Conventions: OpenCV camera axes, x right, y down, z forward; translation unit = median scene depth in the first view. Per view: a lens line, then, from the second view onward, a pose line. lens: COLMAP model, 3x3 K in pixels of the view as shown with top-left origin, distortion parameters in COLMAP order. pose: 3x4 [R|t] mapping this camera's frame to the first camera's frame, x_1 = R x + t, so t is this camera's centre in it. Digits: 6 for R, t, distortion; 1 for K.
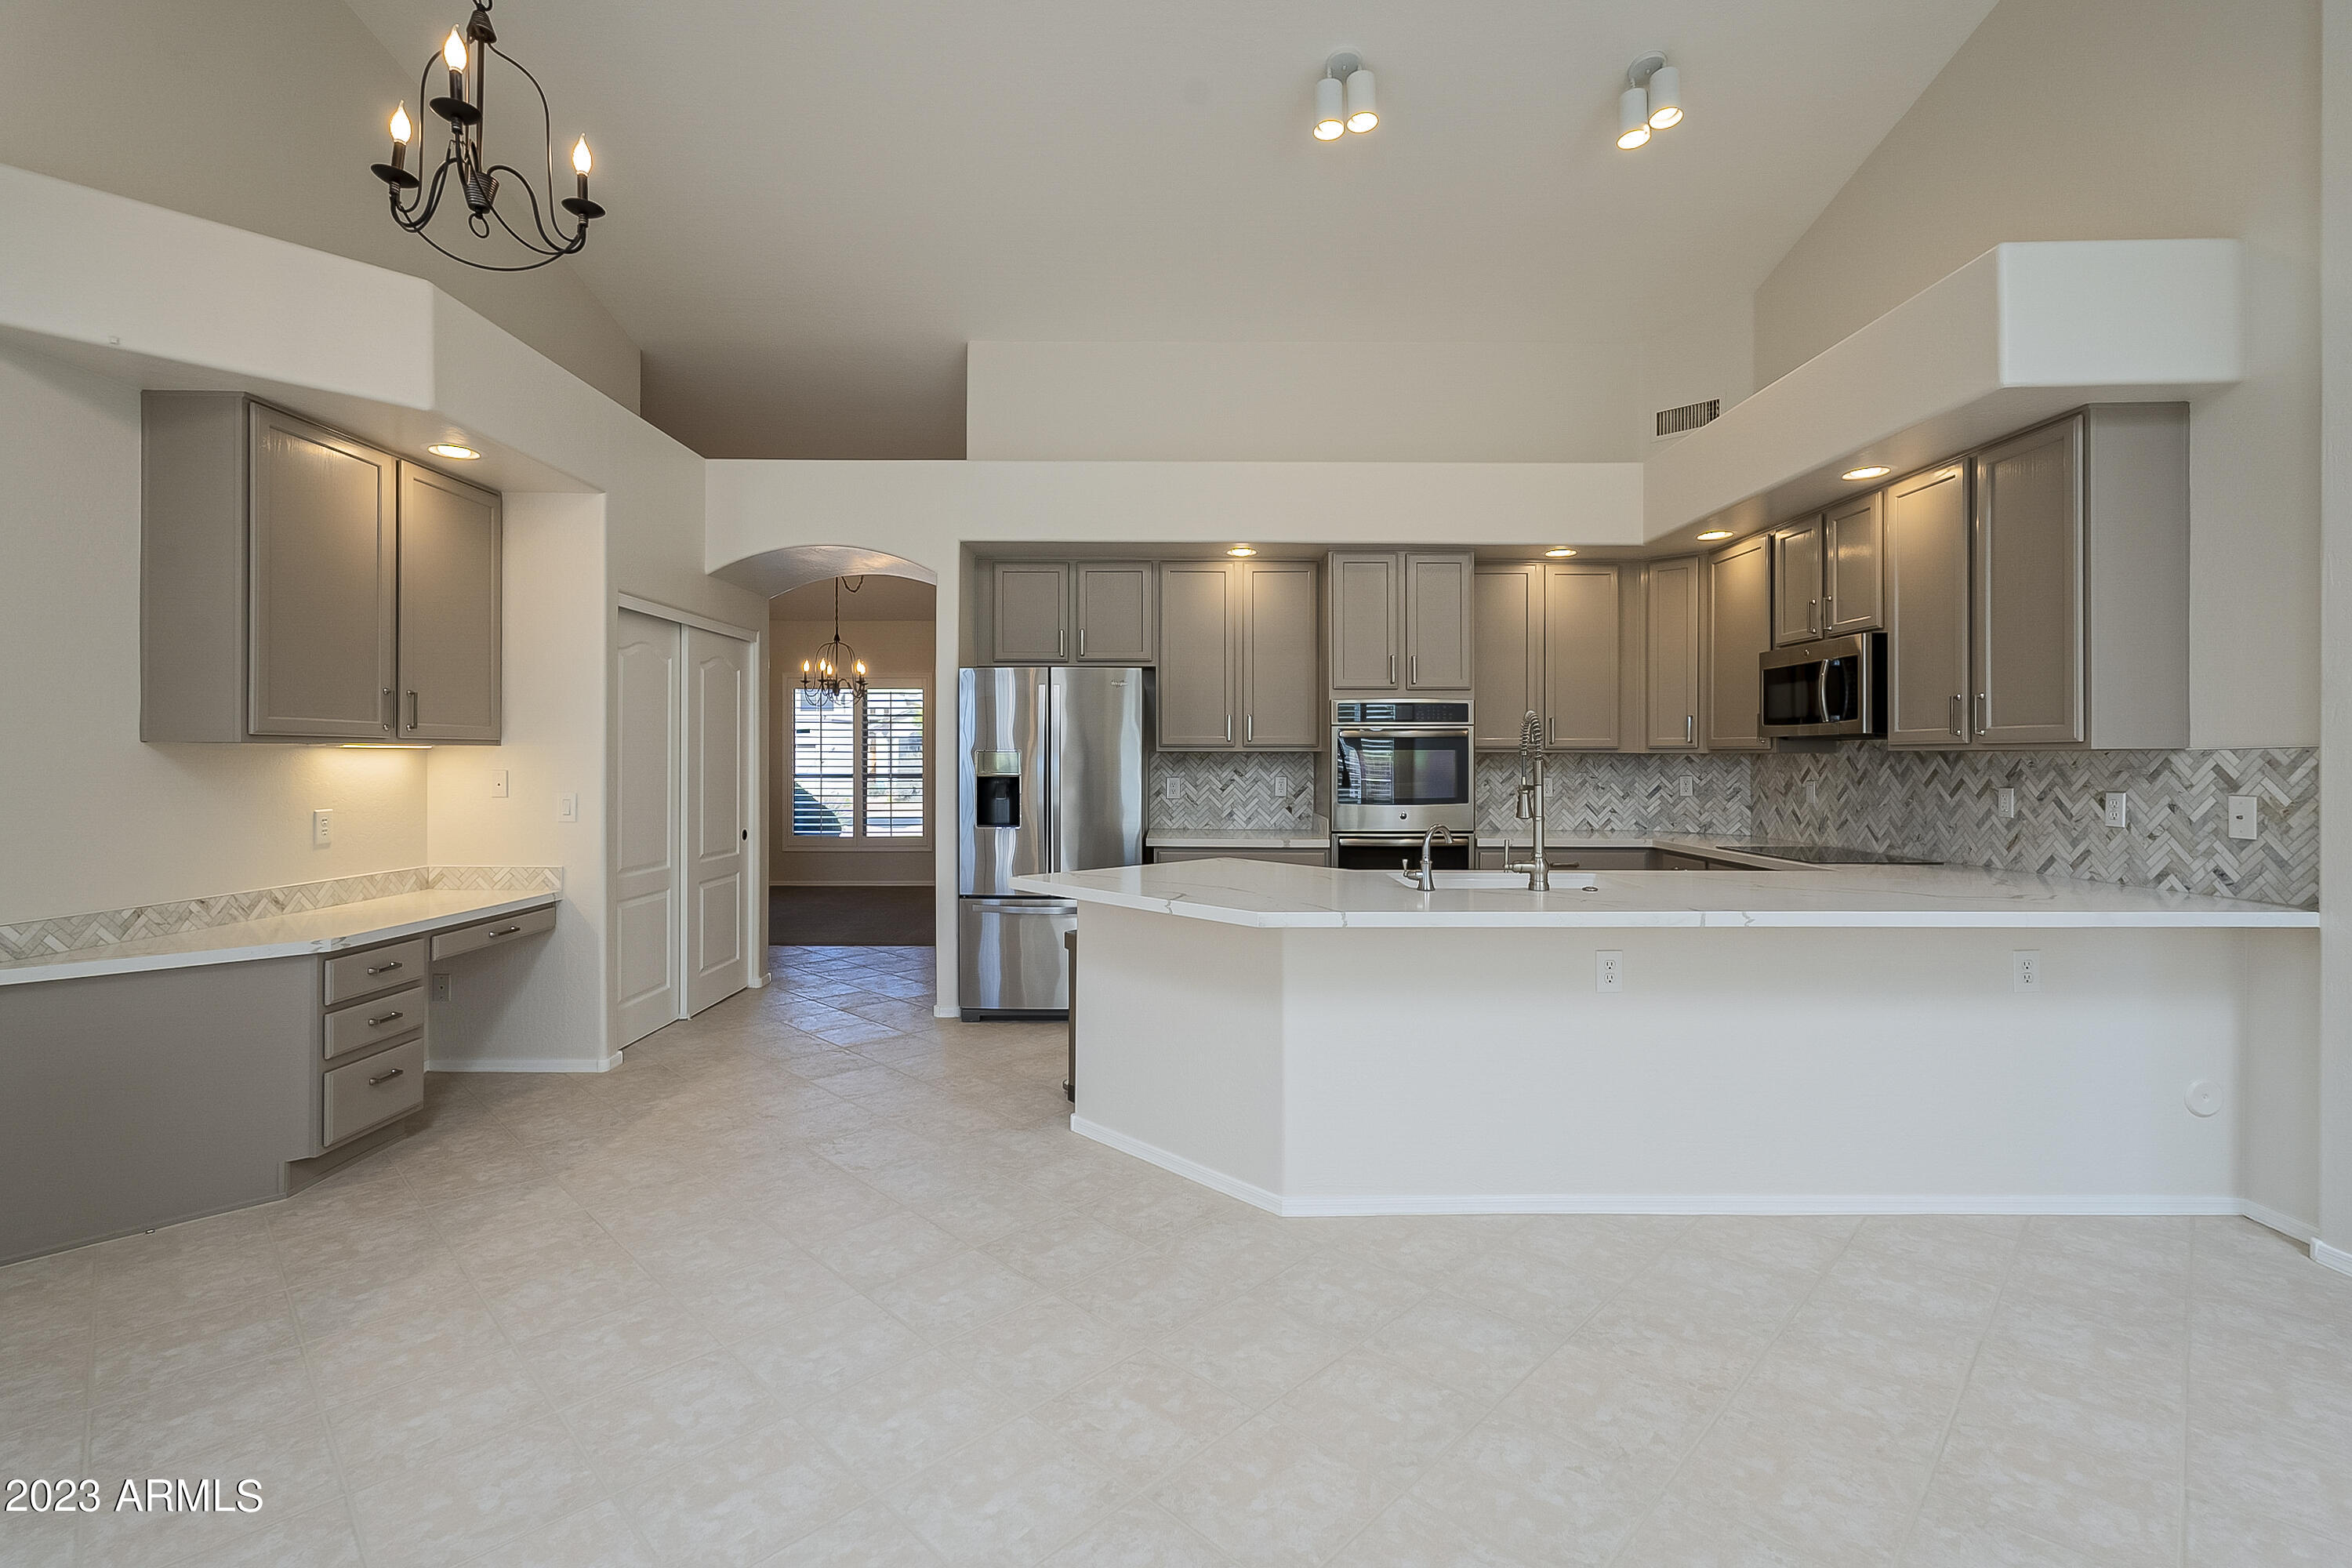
lens RADIAL K [[1035.1, 0, 1177.3], [0, 1035.1, 762.6], [0, 0, 1]] dist [-0.003162, -0.000196]
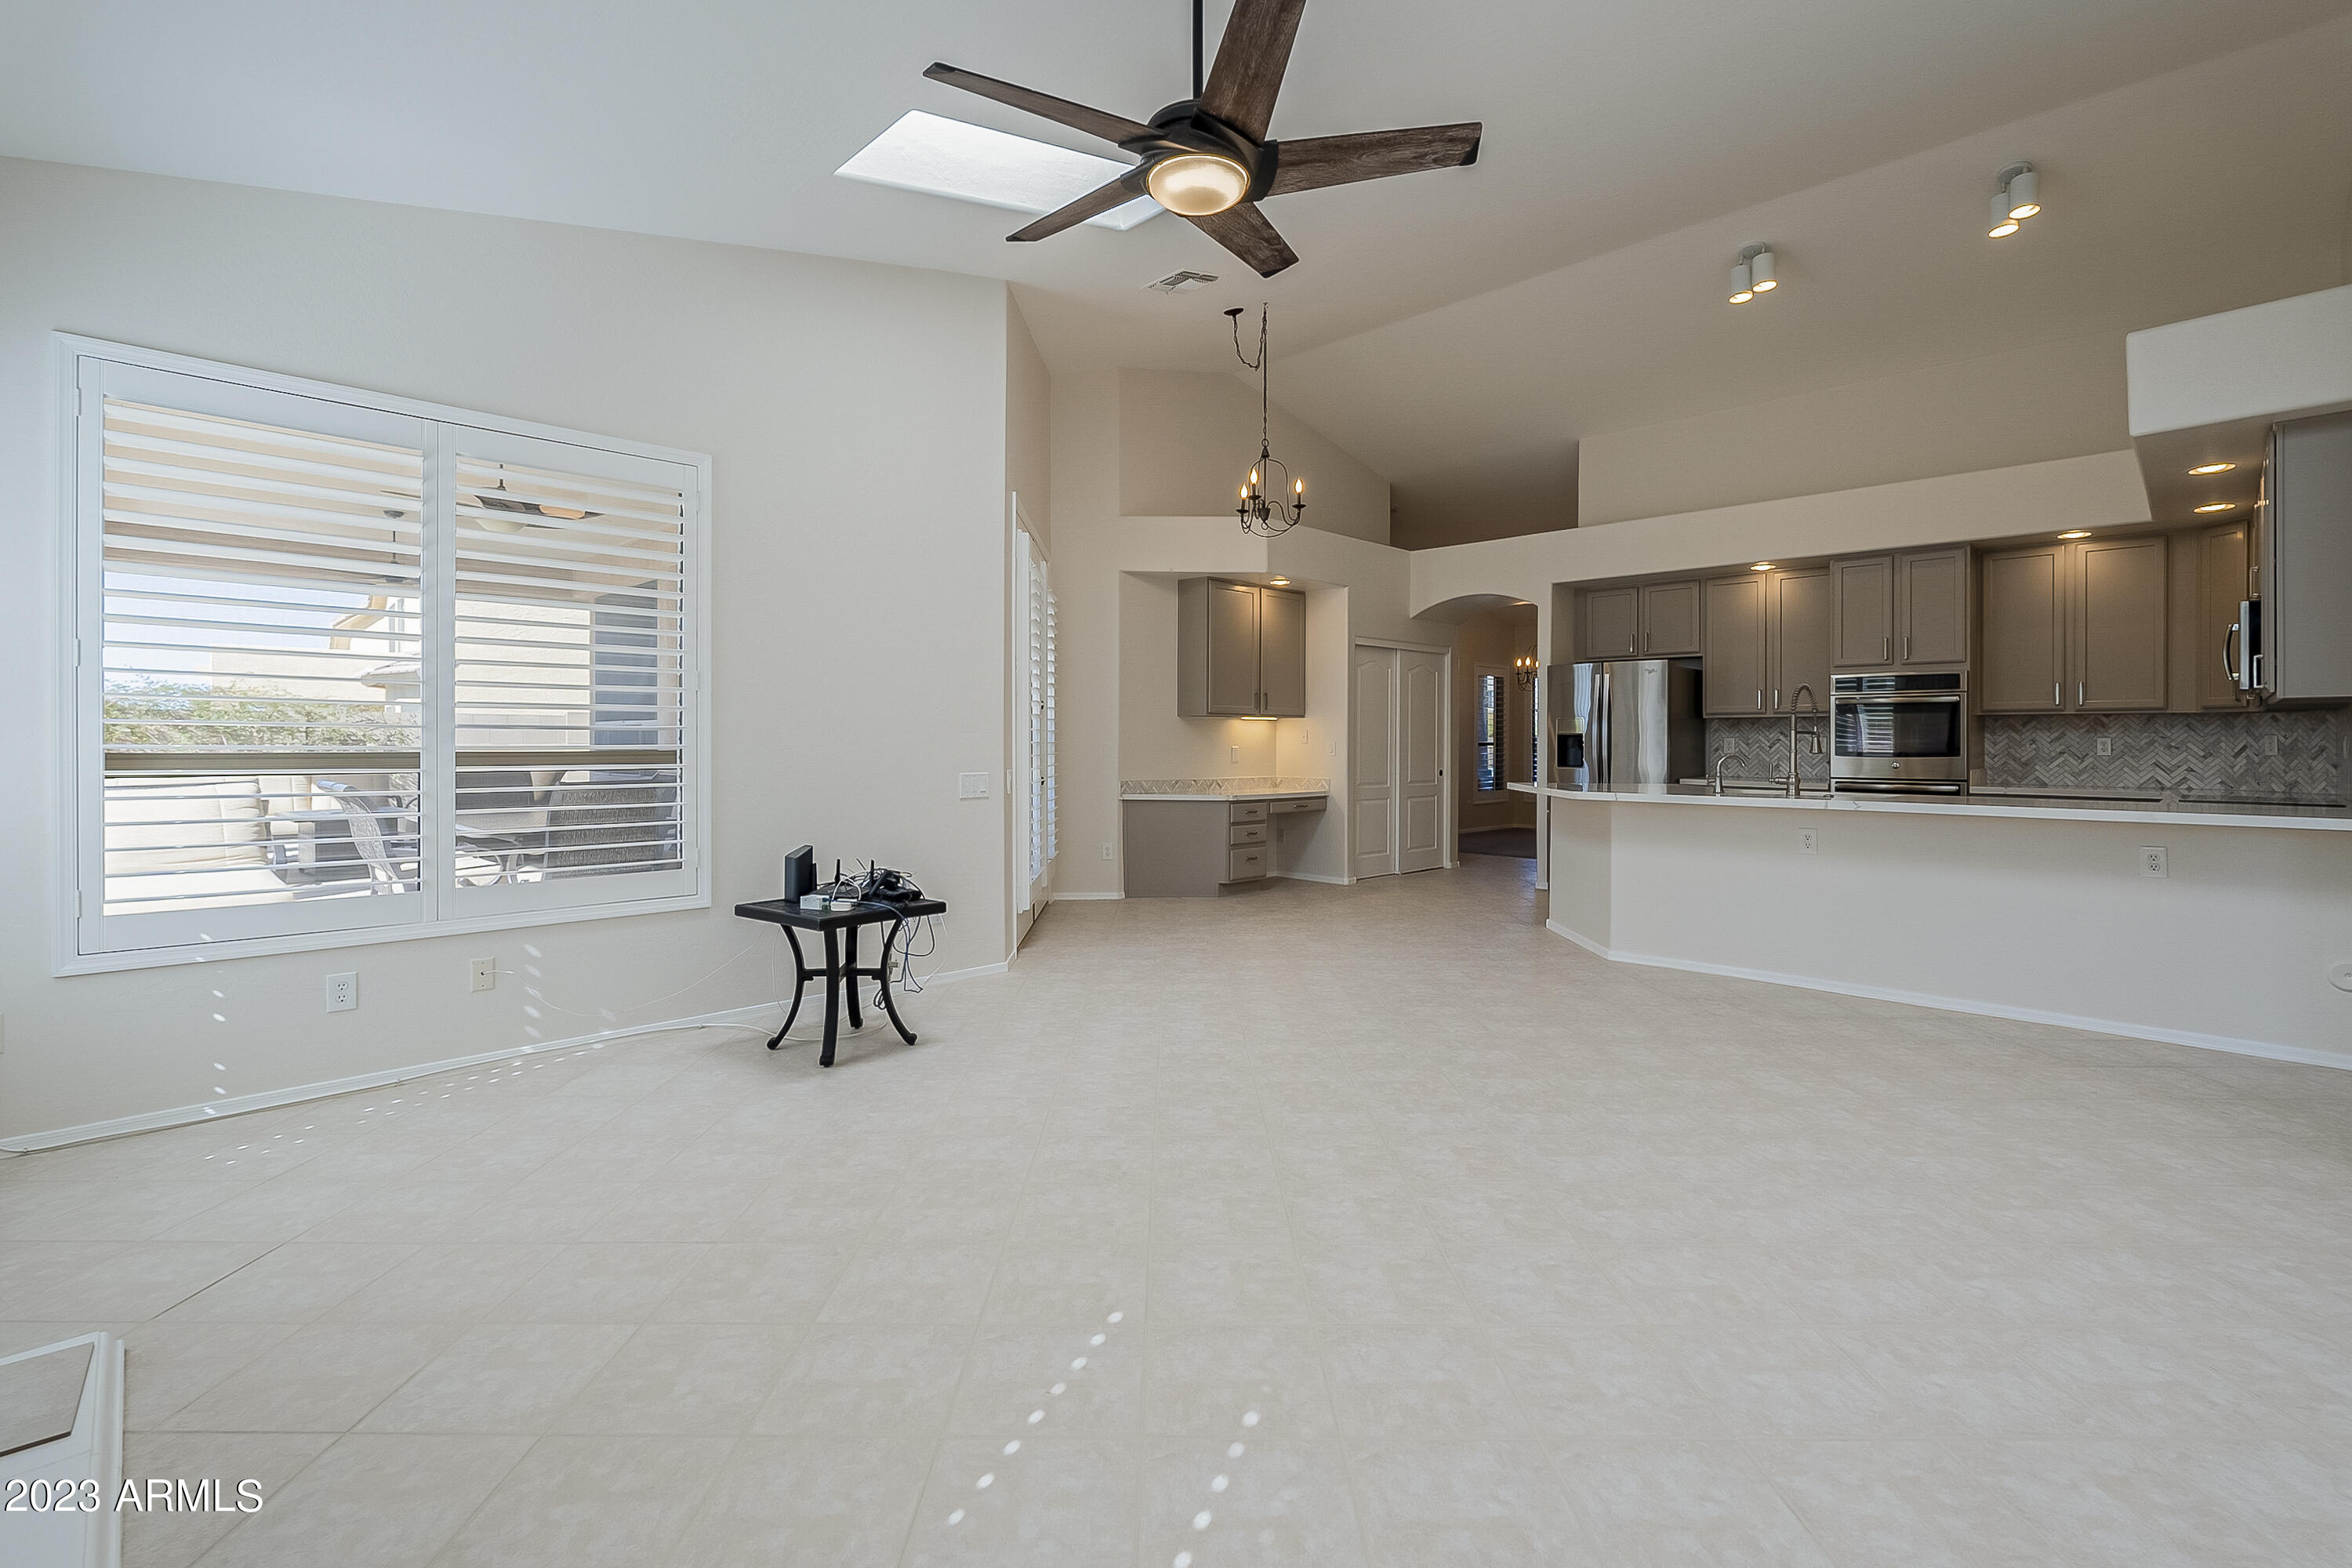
lens RADIAL K [[1053.0, 0, 1182.5], [0, 1053.0, 744.9], [0, 0, 1]] dist [-0.000214, 0.000170]
pose [[0.707459, 0.003725, -0.706744, 0.548337], [-0.004920, 0.999988, 0.000346, 0.032216], [0.706737, 0.003233, 0.707469, -0.541661]]
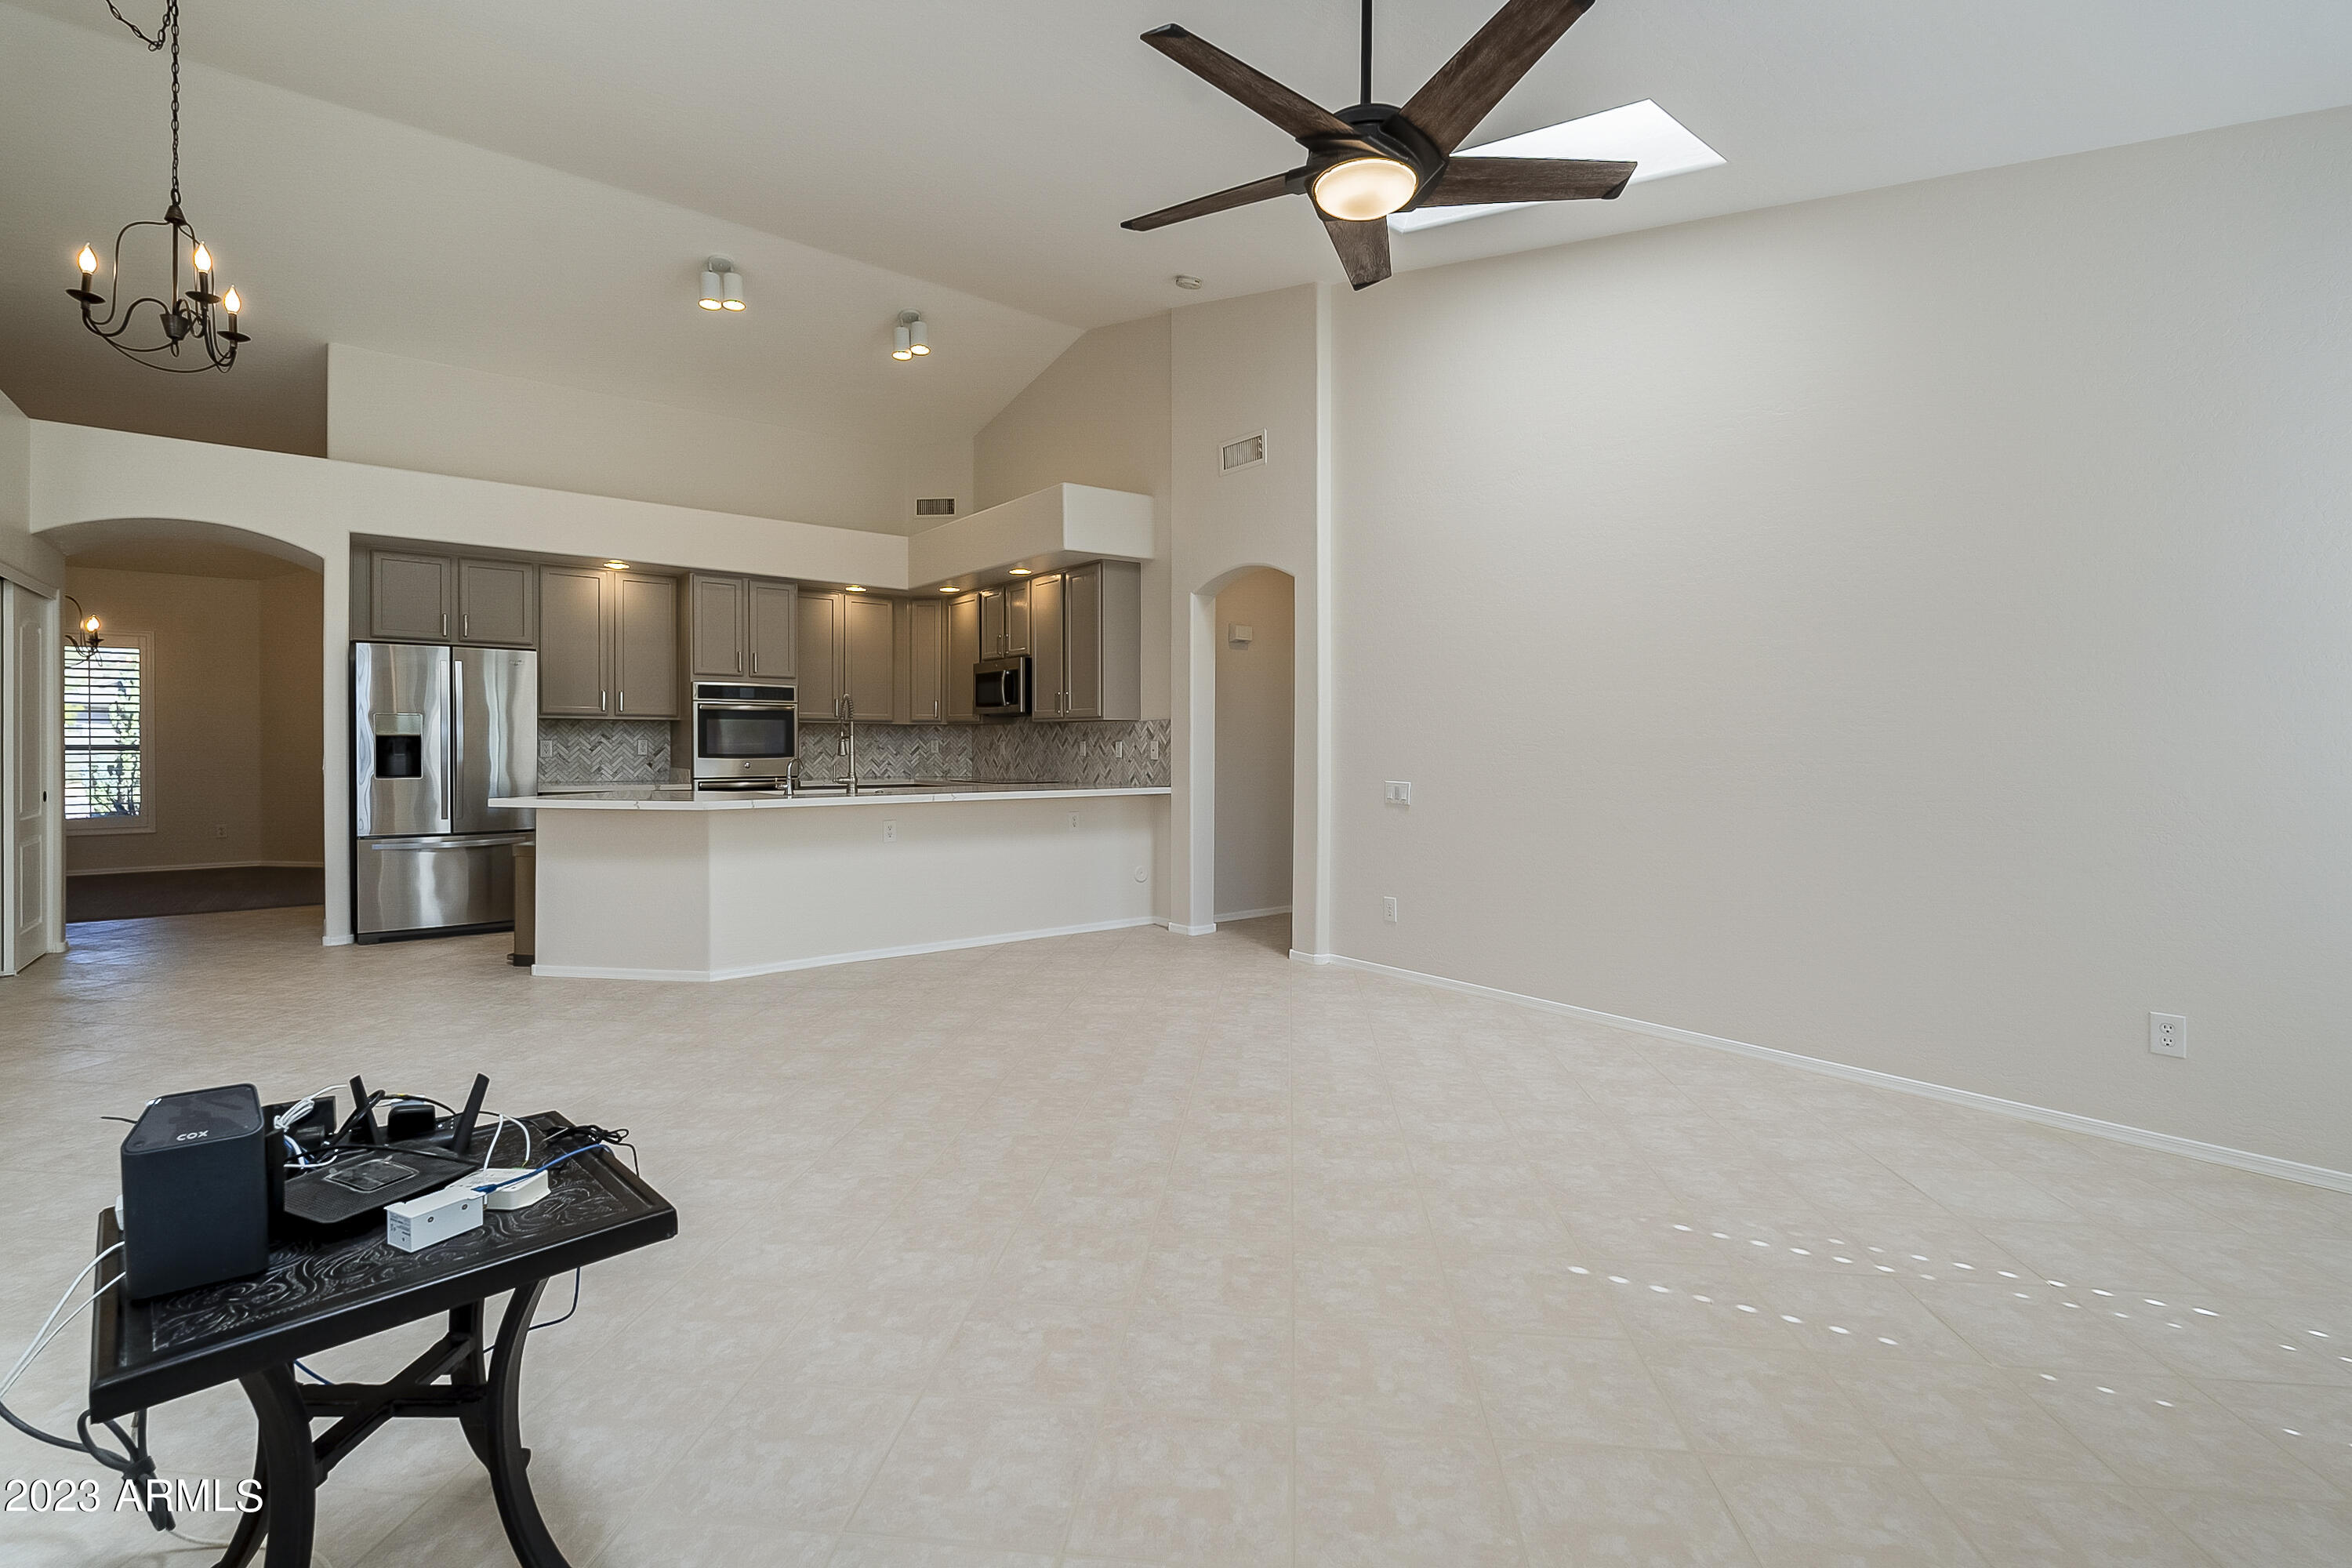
lens RADIAL K [[1039.2, 0, 1175.3], [0, 1039.2, 752.6], [0, 0, 1]] dist [-0.004760, -0.000099]
pose [[0.782827, -0.003568, 0.622230, -0.222956], [0.000771, 0.999988, 0.004764, 0.029068], [-0.622239, -0.003250, 0.782820, -0.508808]]
